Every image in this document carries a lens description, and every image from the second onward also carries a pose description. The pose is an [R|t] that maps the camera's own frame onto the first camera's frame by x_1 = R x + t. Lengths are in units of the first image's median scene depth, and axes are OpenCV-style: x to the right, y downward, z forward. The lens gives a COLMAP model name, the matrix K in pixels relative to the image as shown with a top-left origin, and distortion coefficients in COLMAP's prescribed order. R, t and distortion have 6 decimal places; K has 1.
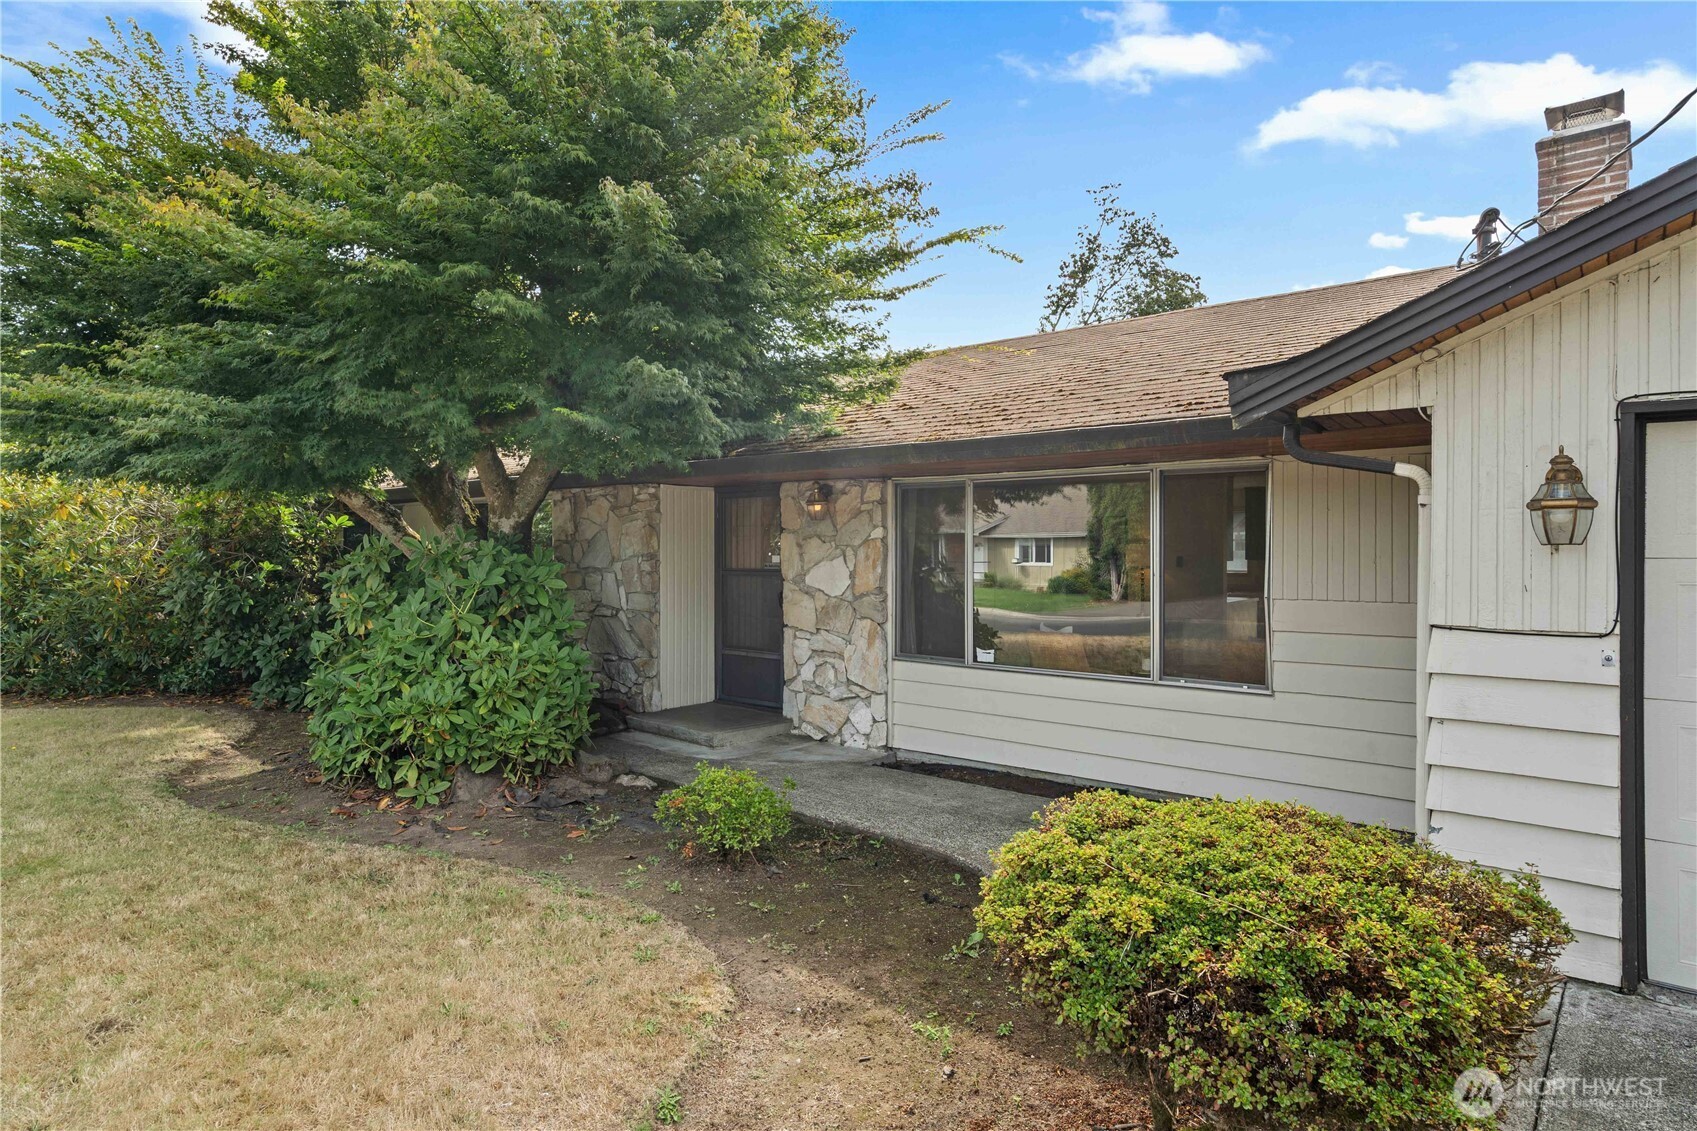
lens RADIAL K [[963.8, 0, 843.3], [0, 963.8, 559.6], [0, 0, 1]] dist [0.030614, 0.000378]
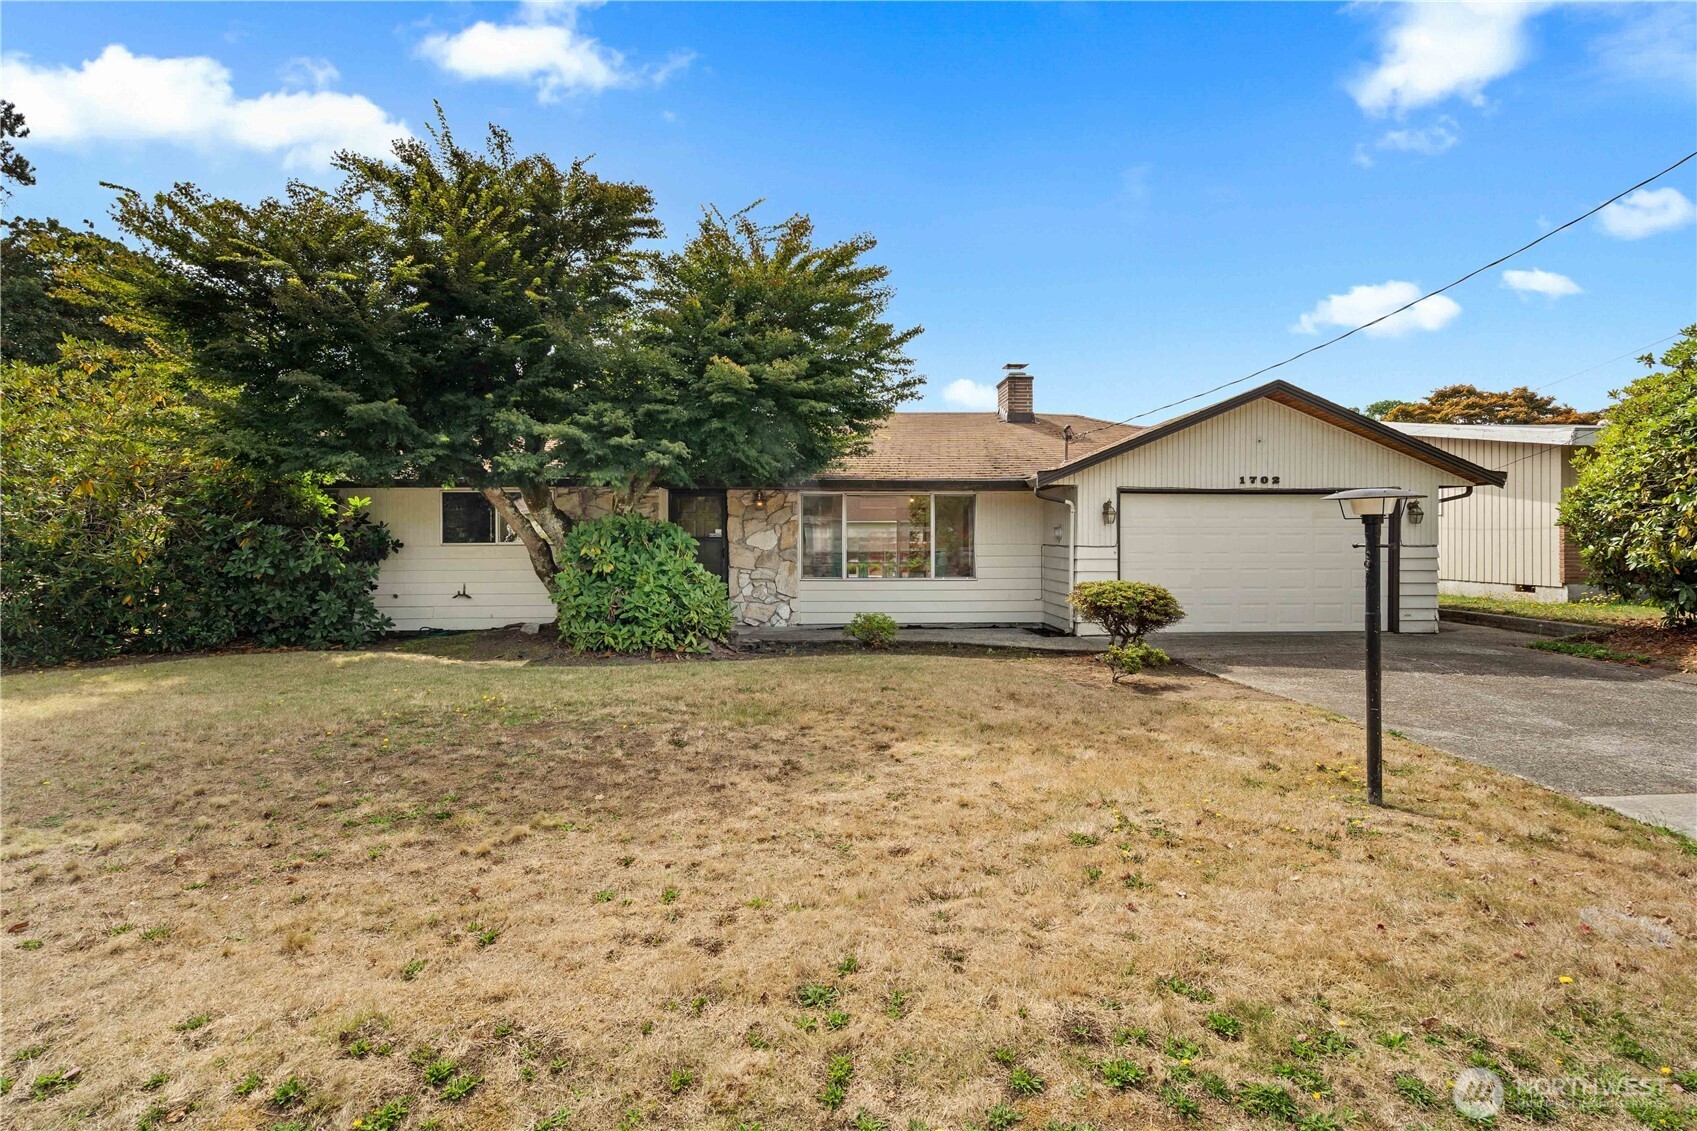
lens RADIAL K [[783.3, 0, 858.2], [0, 783.3, 551.3], [0, 0, 1]] dist [-0.004237, 0.002671]
pose [[0.725146, -0.012038, 0.688489, -0.917756], [0.006736, 0.999923, 0.010388, 0.024419], [-0.688562, -0.002895, 0.725172, -0.250072]]
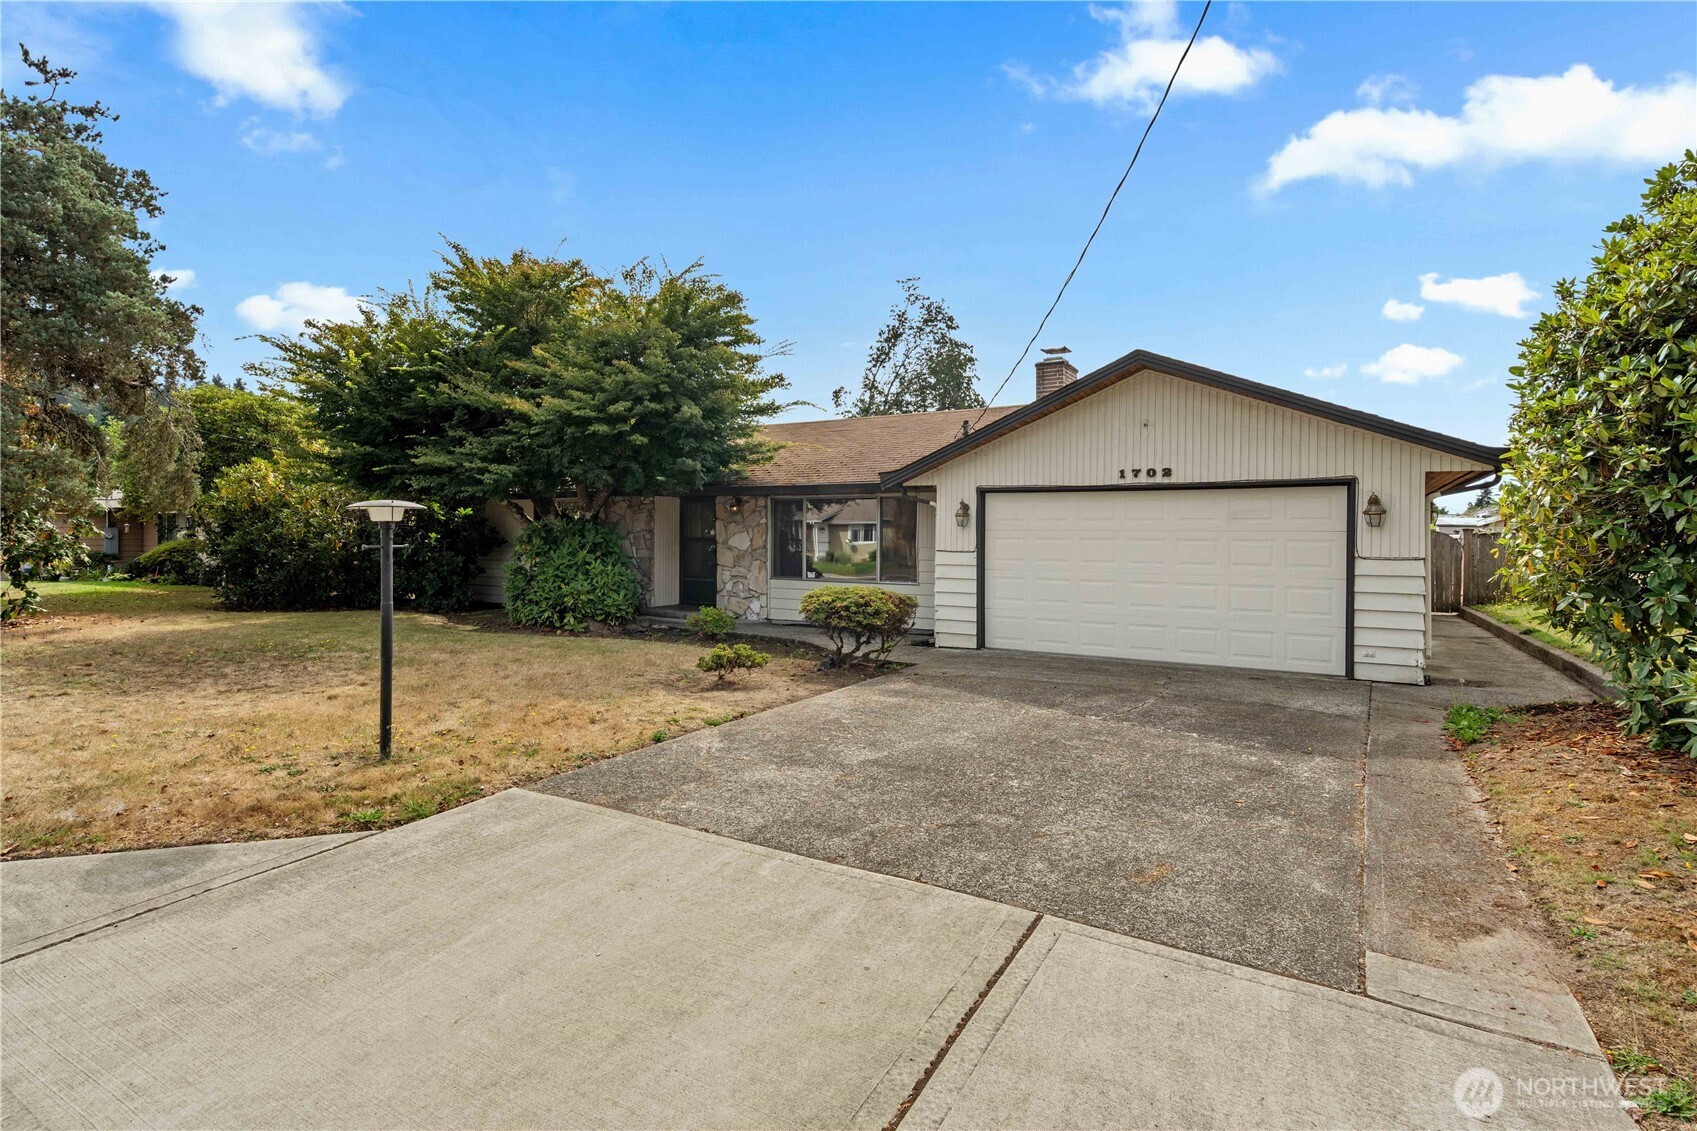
lens RADIAL K [[818.1, 0, 857.6], [0, 818.1, 556.1], [0, 0, 1]] dist [-0.002286, 0.000301]
pose [[0.984422, 0.002191, 0.175809, -0.074695], [-0.005158, 0.999852, 0.016423, 0.019385], [-0.175747, -0.017074, 0.984287, -0.805457]]
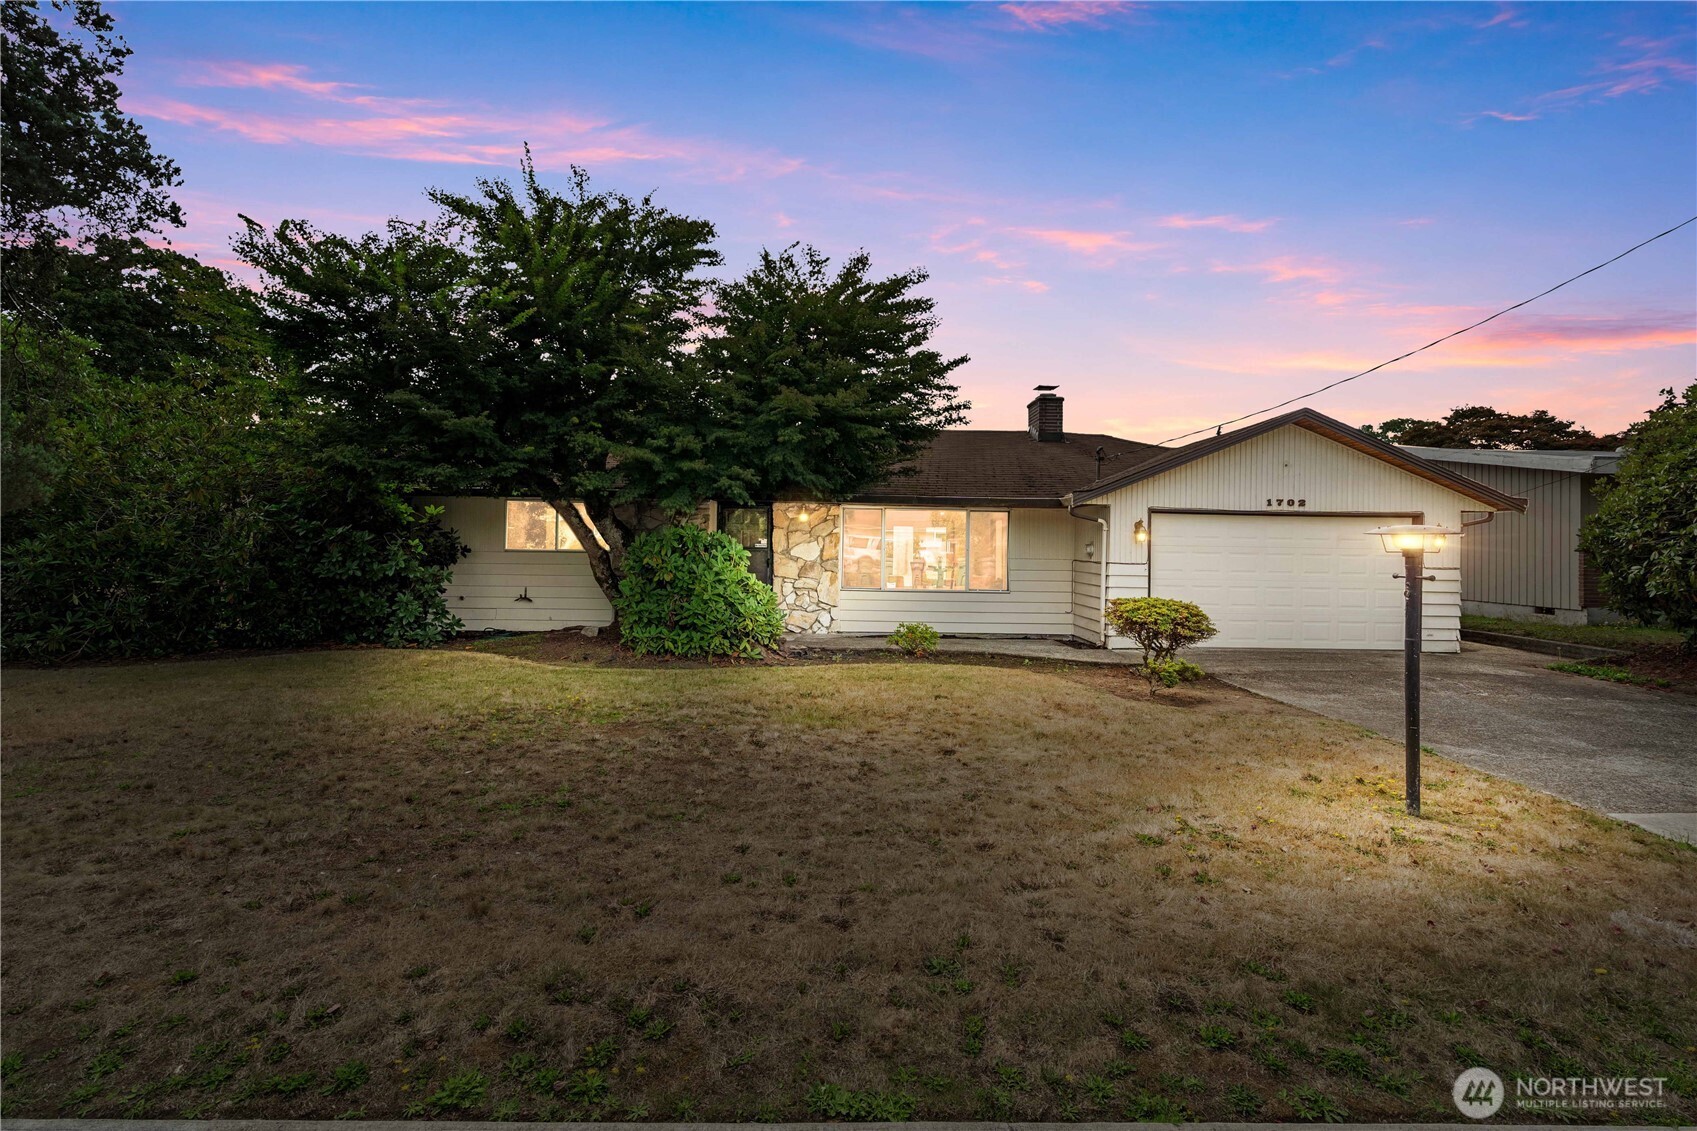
lens RADIAL K [[783.3, 0, 834.4], [0, 783.3, 538.7], [0, 0, 1]] dist [-0.004237, 0.002671]
pose [[0.741791, 0.012286, 0.670518, -1.035243], [-0.010355, 0.999923, -0.006866, 0.002763], [-0.670551, -0.001850, 0.741861, -0.248132]]
